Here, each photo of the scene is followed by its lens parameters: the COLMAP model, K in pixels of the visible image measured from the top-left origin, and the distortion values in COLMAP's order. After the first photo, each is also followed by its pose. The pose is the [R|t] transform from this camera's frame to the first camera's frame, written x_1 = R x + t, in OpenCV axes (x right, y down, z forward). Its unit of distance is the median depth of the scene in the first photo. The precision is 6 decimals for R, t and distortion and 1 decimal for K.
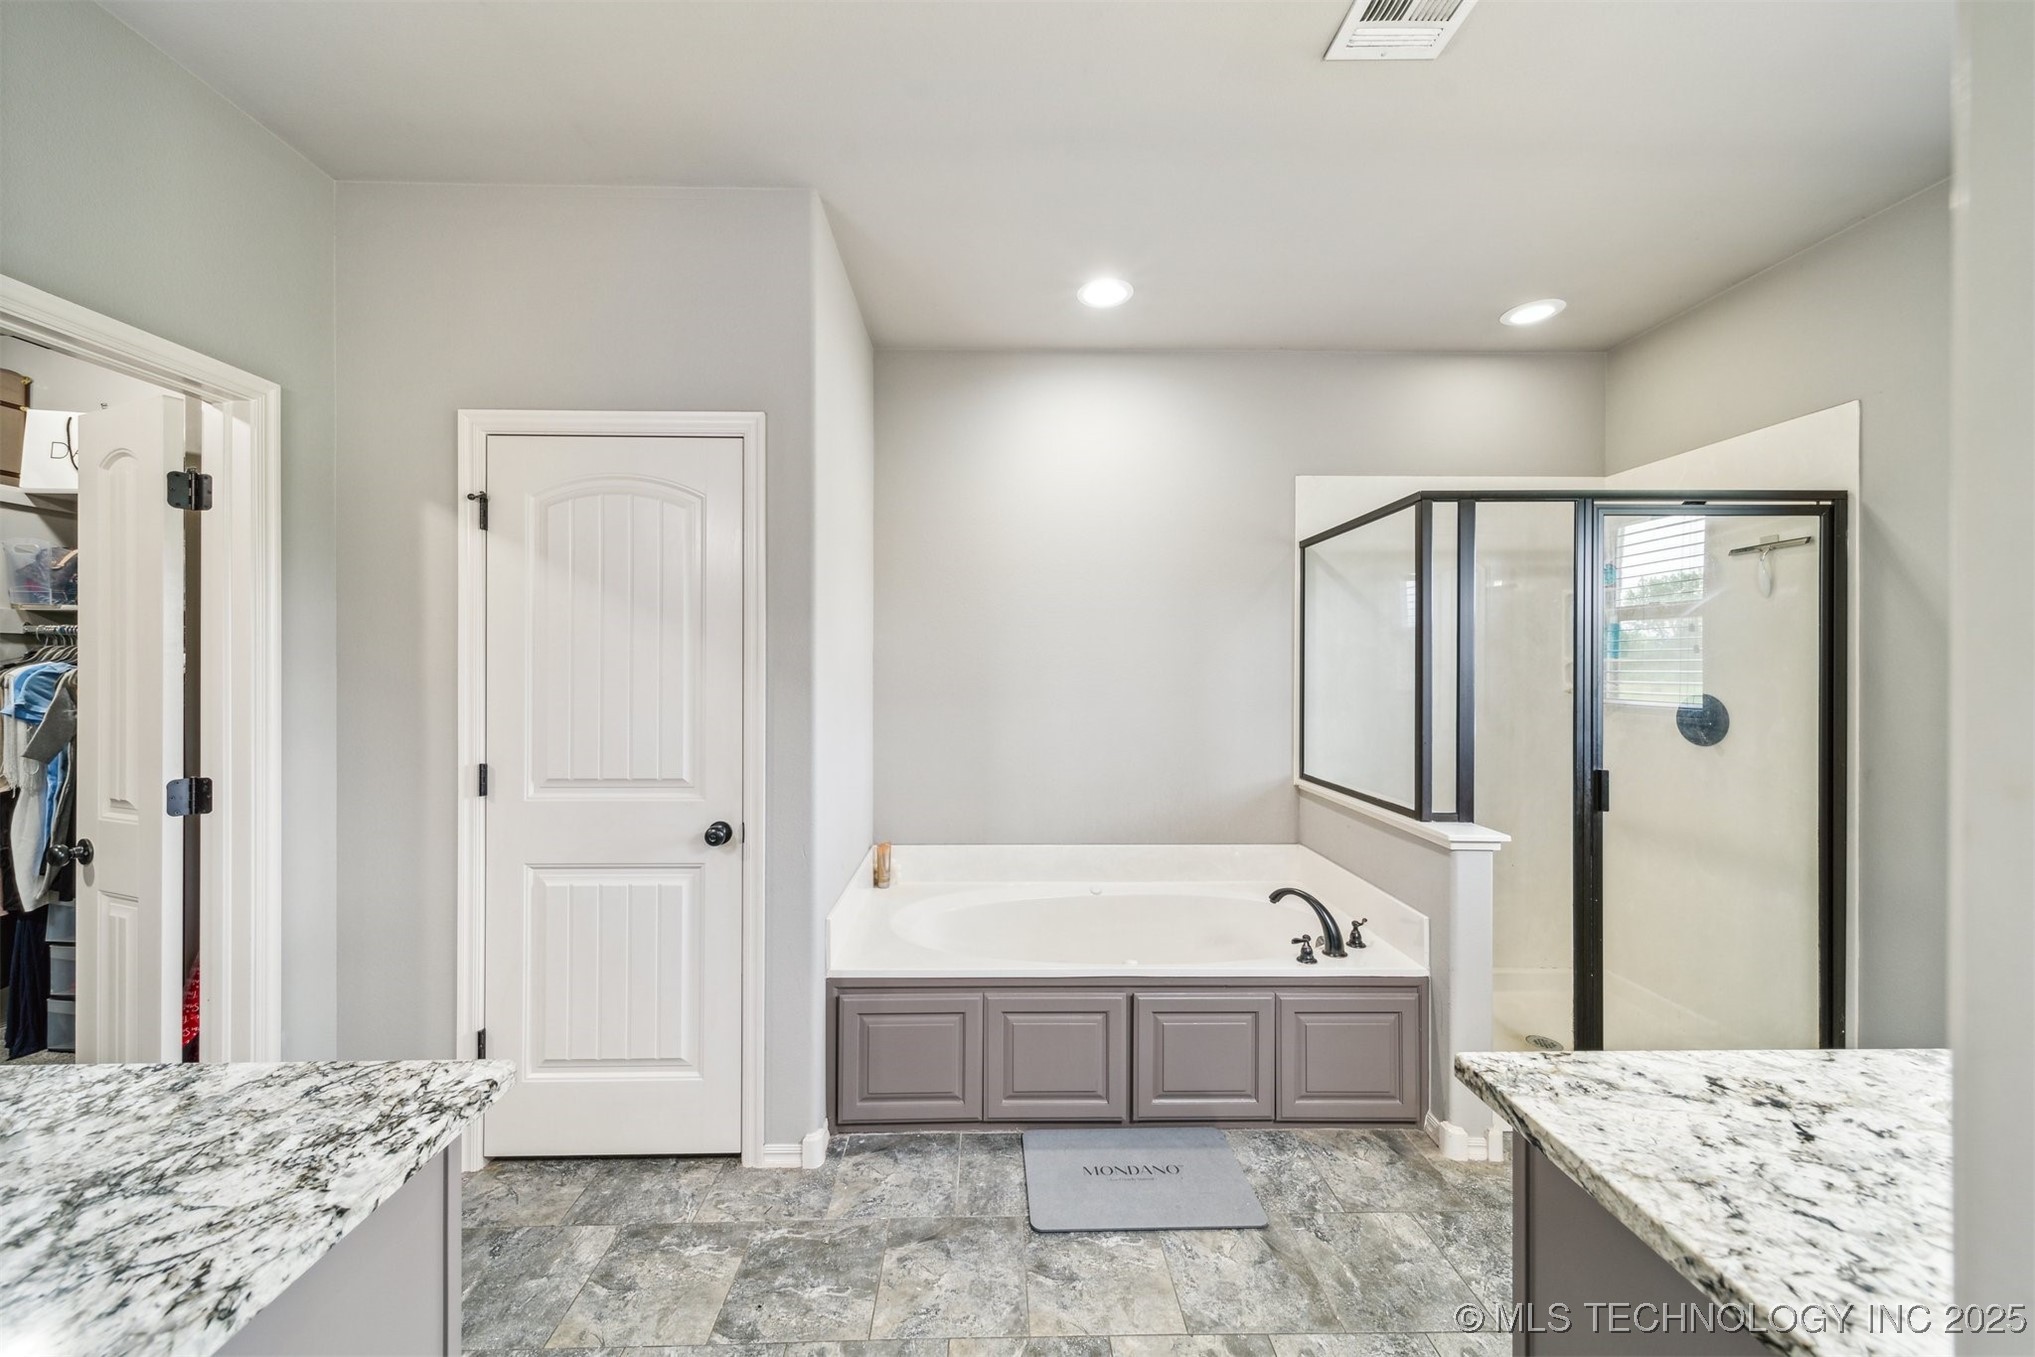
lens RADIAL K [[722.1, 0, 1002.2], [0, 722.1, 668.1], [0, 0, 1]] dist [0.006457, -0.000394]
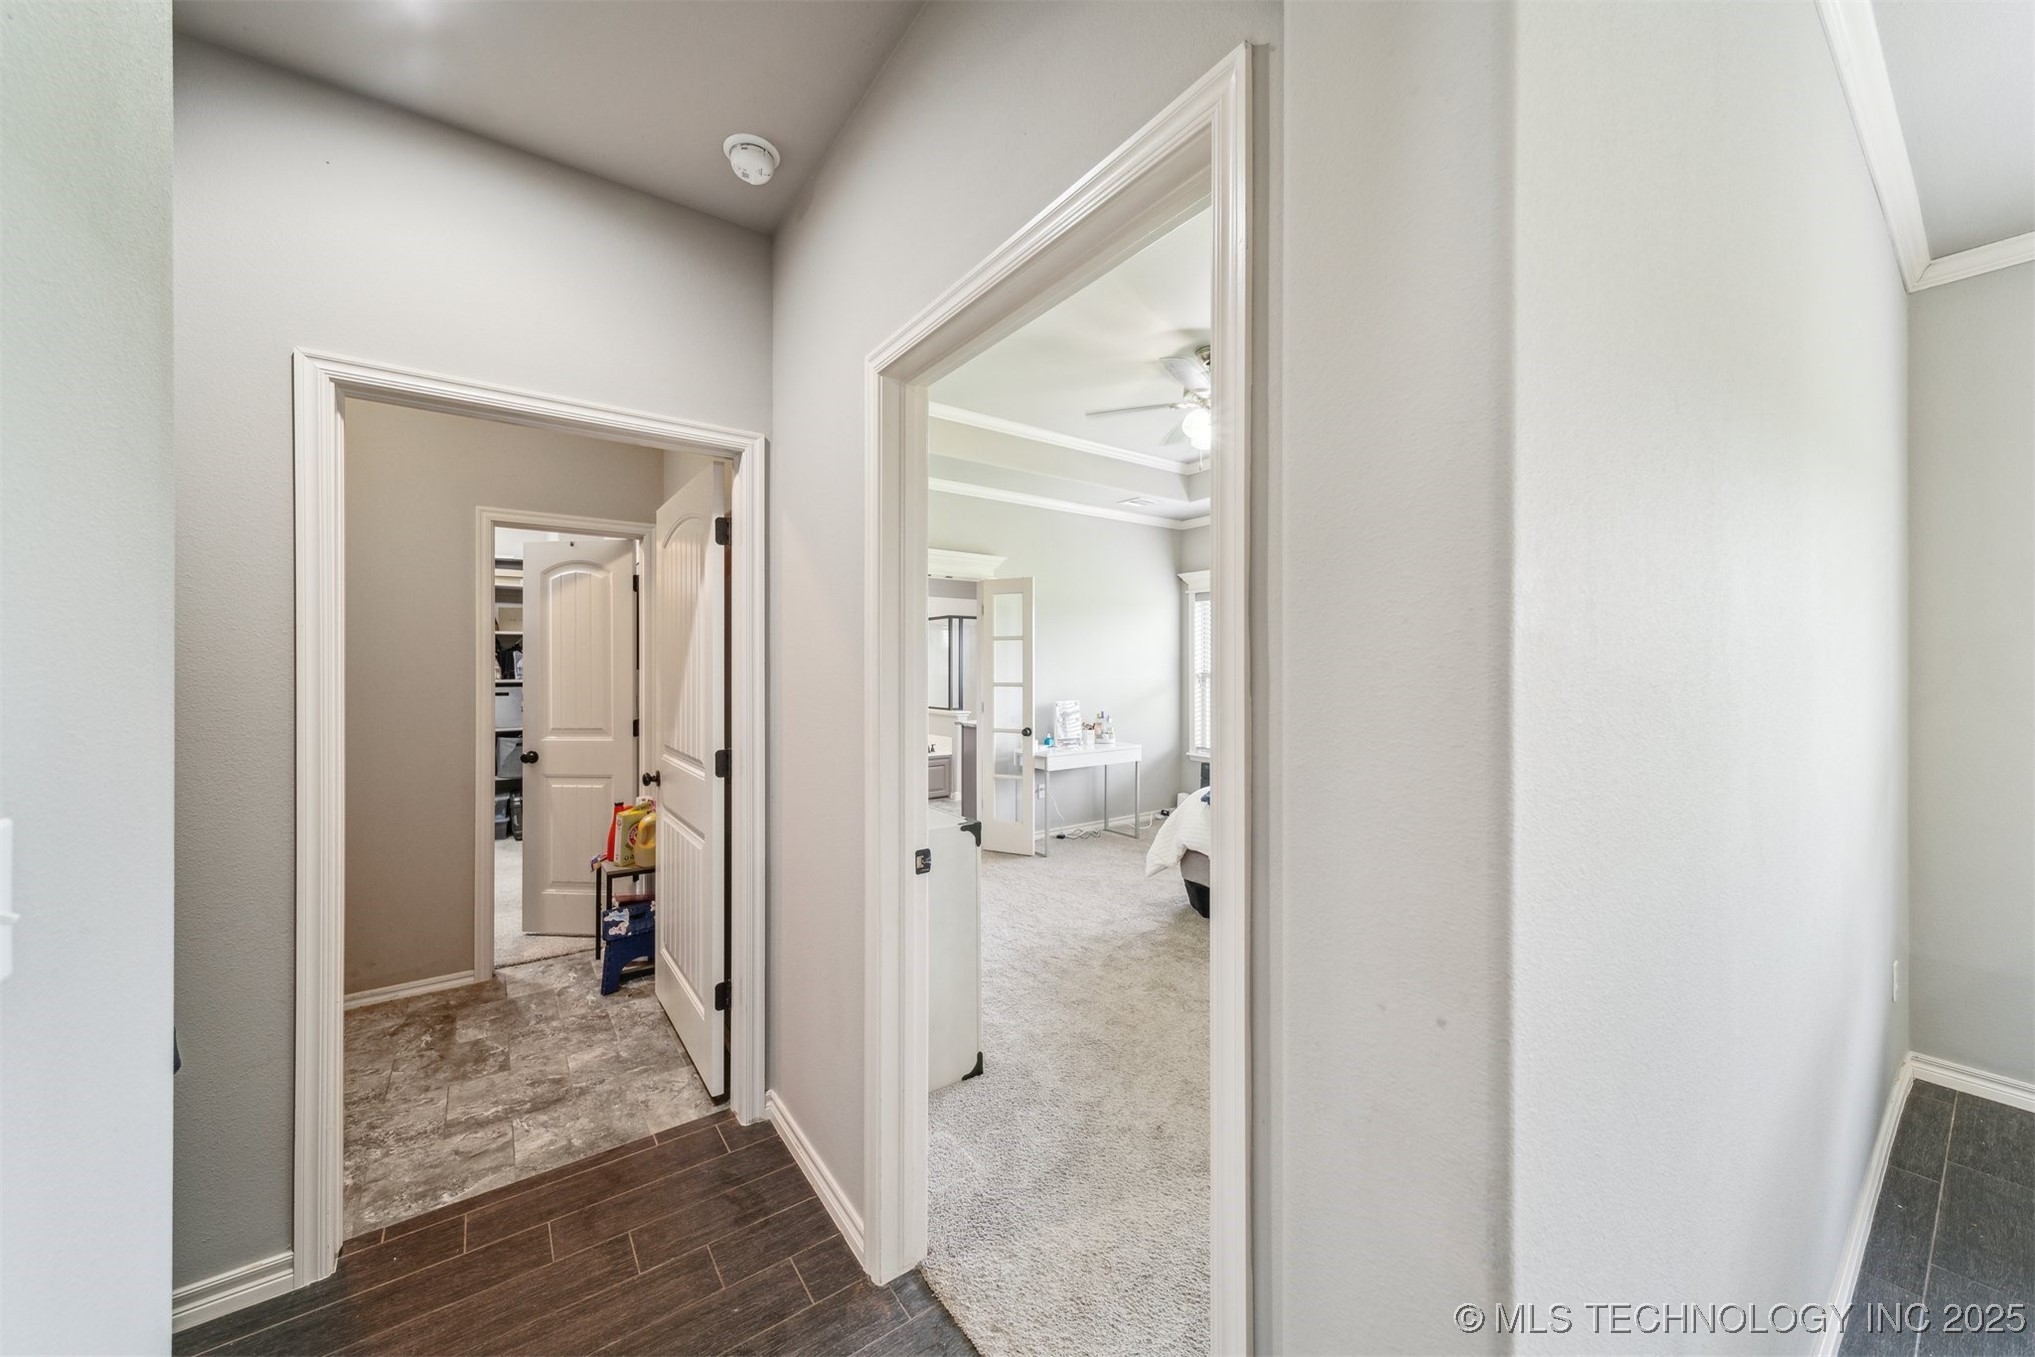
lens RADIAL K [[722.1, 0, 1002.2], [0, 722.1, 668.1], [0, 0, 1]] dist [0.006457, -0.000394]
pose [[0.823351, -0.000893, 0.567531, -1.163755], [0.002543, 0.999995, -0.002116, 0.015195], [-0.567526, 0.003185, 0.823349, -1.968252]]
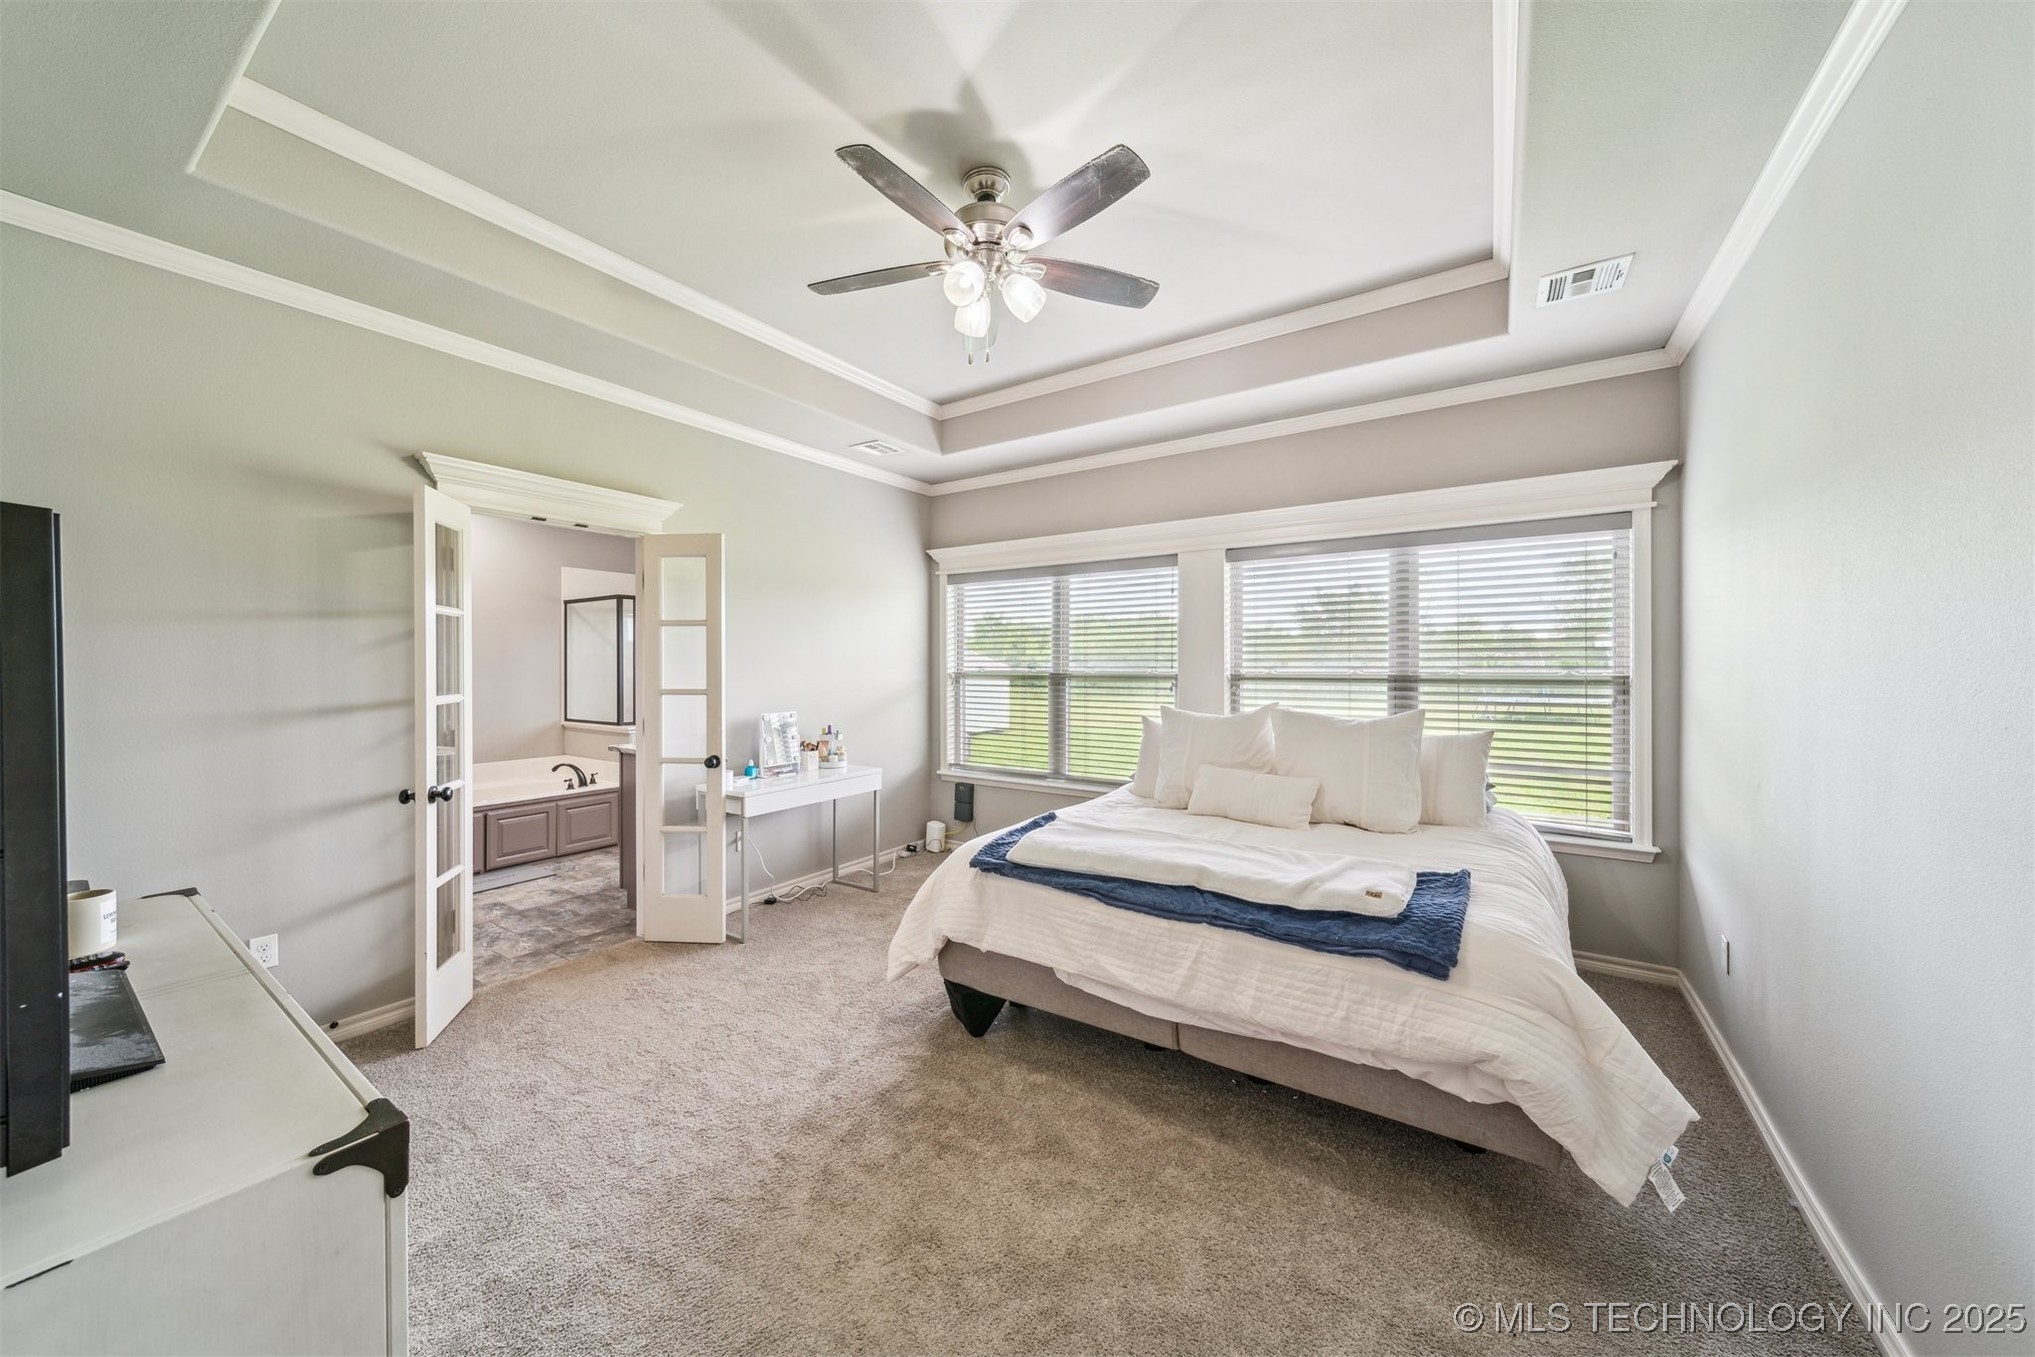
lens RADIAL K [[722.1, 0, 1002.2], [0, 722.1, 668.1], [0, 0, 1]] dist [0.006457, -0.000394]
pose [[0.575004, -0.003533, 0.818143, -0.704663], [0.004199, 0.999990, 0.001367, 0.012734], [-0.818140, 0.002649, 0.575013, -1.521665]]
